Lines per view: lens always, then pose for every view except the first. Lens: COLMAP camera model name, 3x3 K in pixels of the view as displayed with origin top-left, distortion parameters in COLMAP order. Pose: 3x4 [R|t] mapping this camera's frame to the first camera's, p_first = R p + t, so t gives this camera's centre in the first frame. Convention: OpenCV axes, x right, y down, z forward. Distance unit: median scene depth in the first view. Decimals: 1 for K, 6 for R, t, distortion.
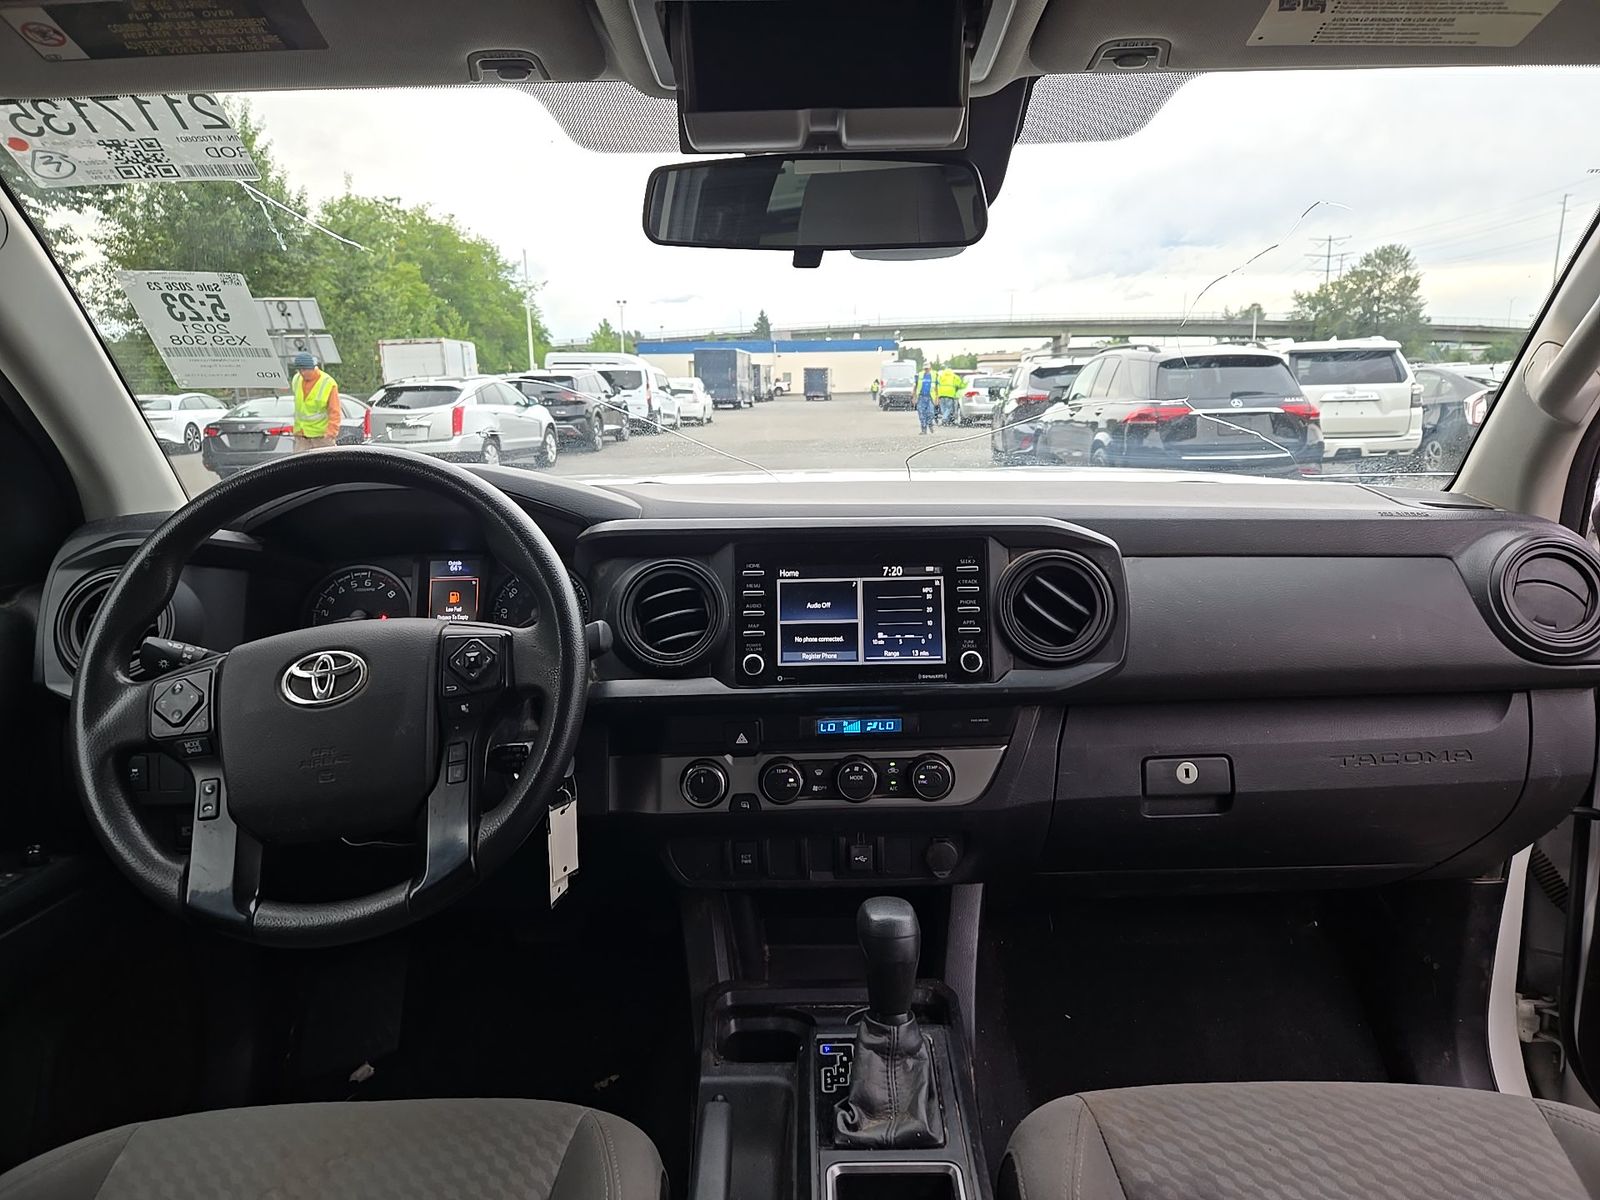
lens RADIAL K [[1071.8, 0, 800.0], [0, 1071.8, 600.0], [0, 0, 1]] dist [0.056924, -0.045489]
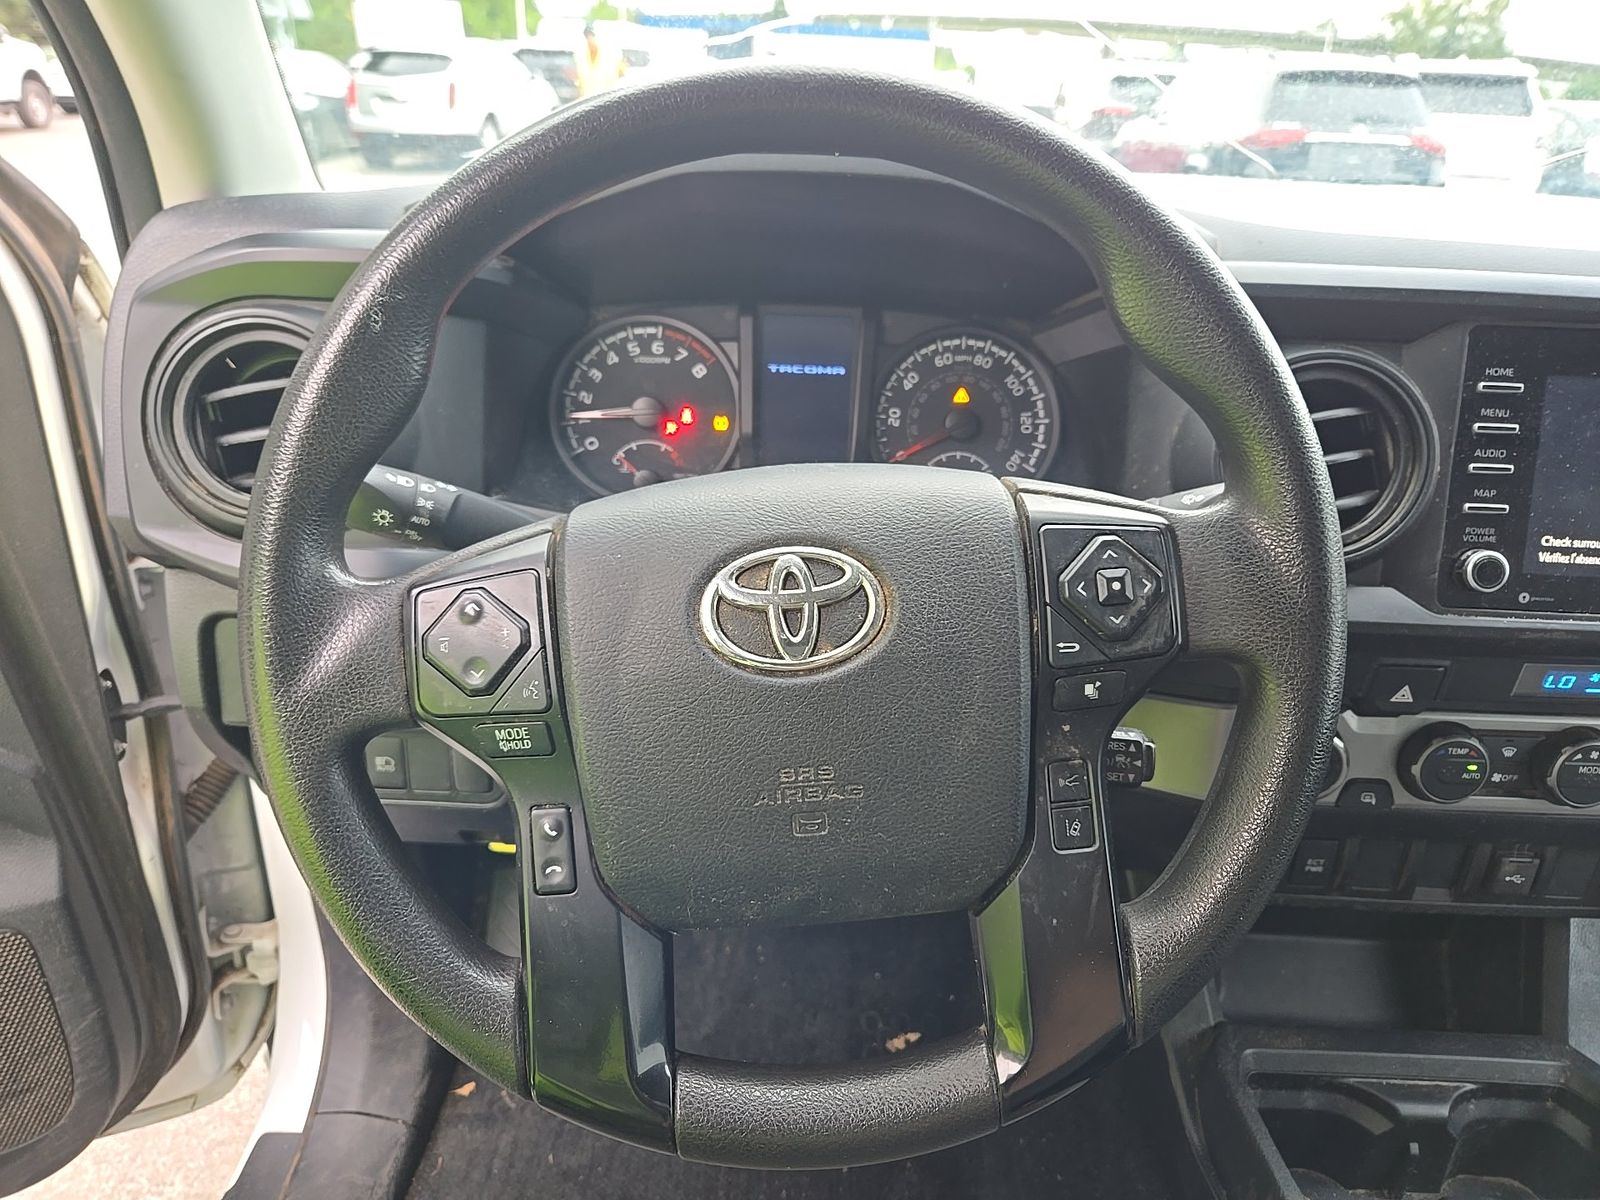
lens RADIAL K [[1071.8, 0, 800.0], [0, 1071.8, 600.0], [0, 0, 1]] dist [0.056924, -0.045489]
pose [[0.998236, 0.056072, 0.019499, -0.280458], [-0.059147, 0.967568, 0.245587, -0.026465], [-0.005095, -0.246308, 0.969178, 0.355567]]
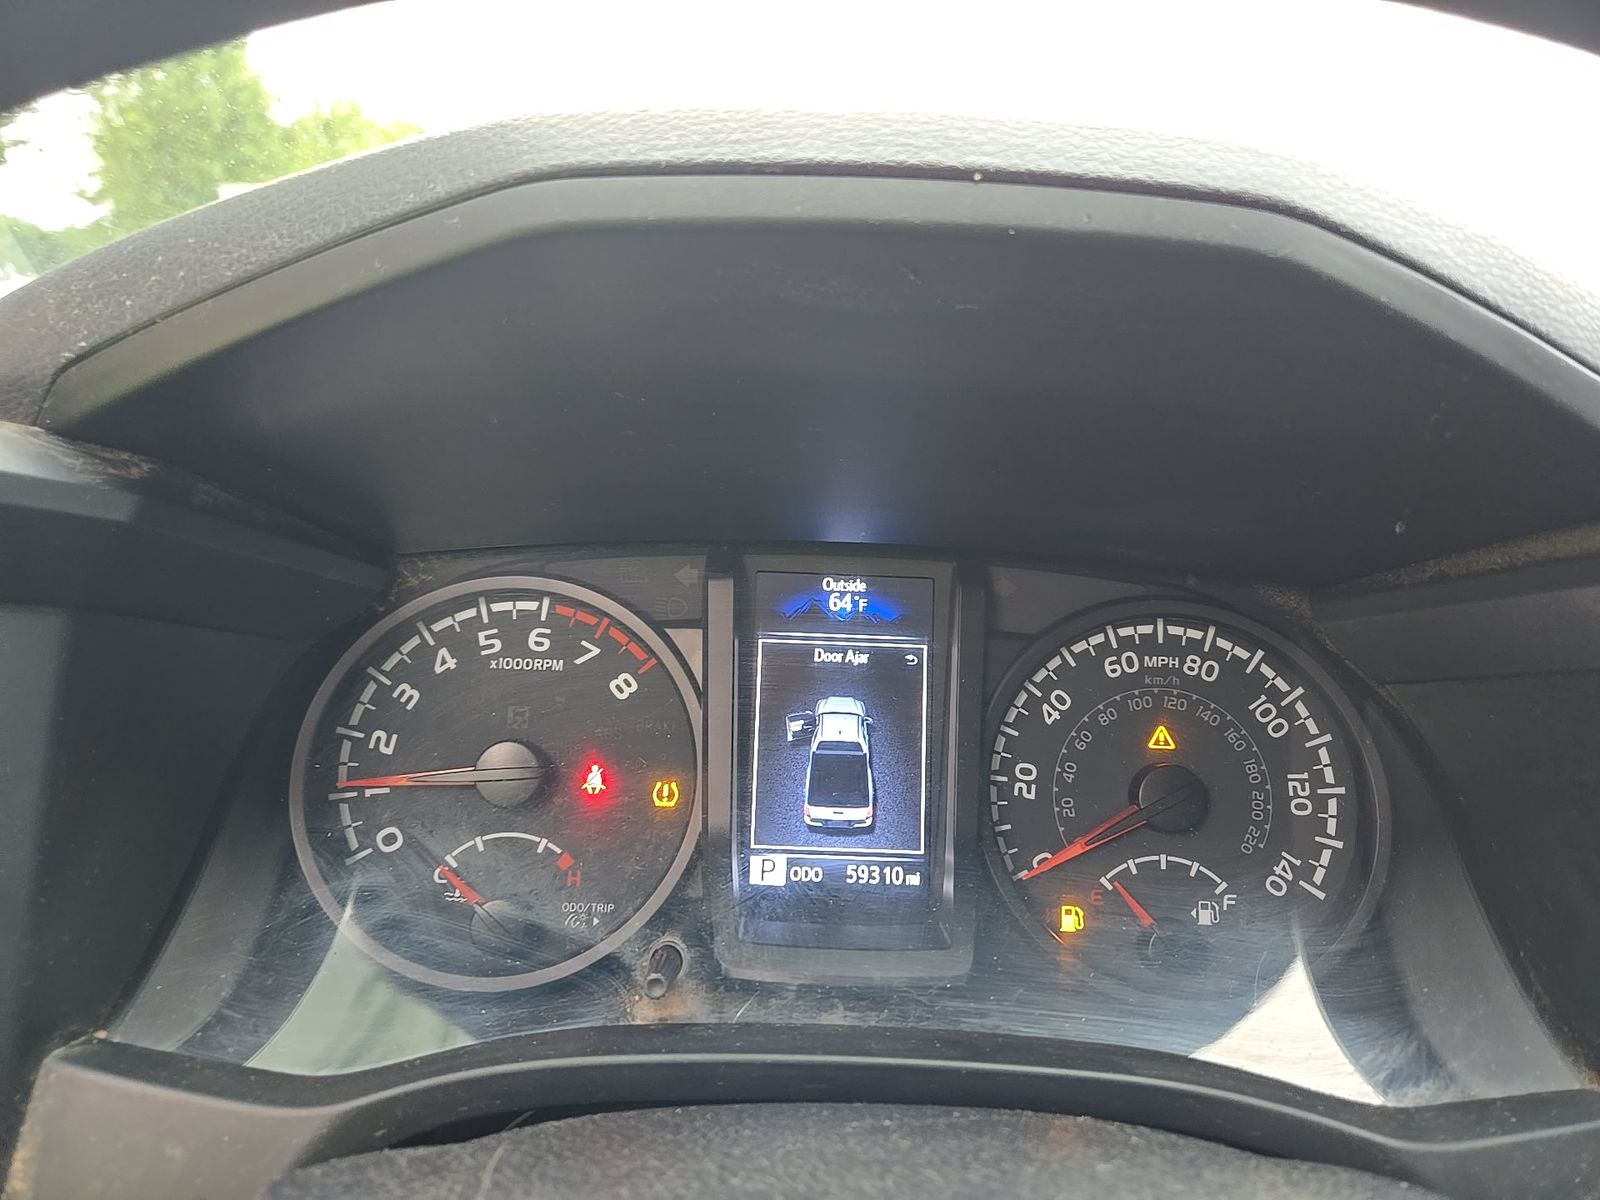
lens RADIAL K [[1039.1, 0, 800.0], [0, 1039.1, 600.0], [0, 0, 1]] dist [0.044722, -0.048717]
pose [[0.997388, 0.059264, 0.041279, -0.293972], [-0.061734, 0.996203, 0.061380, -0.039943], [-0.037485, -0.063768, 0.997261, 0.622100]]
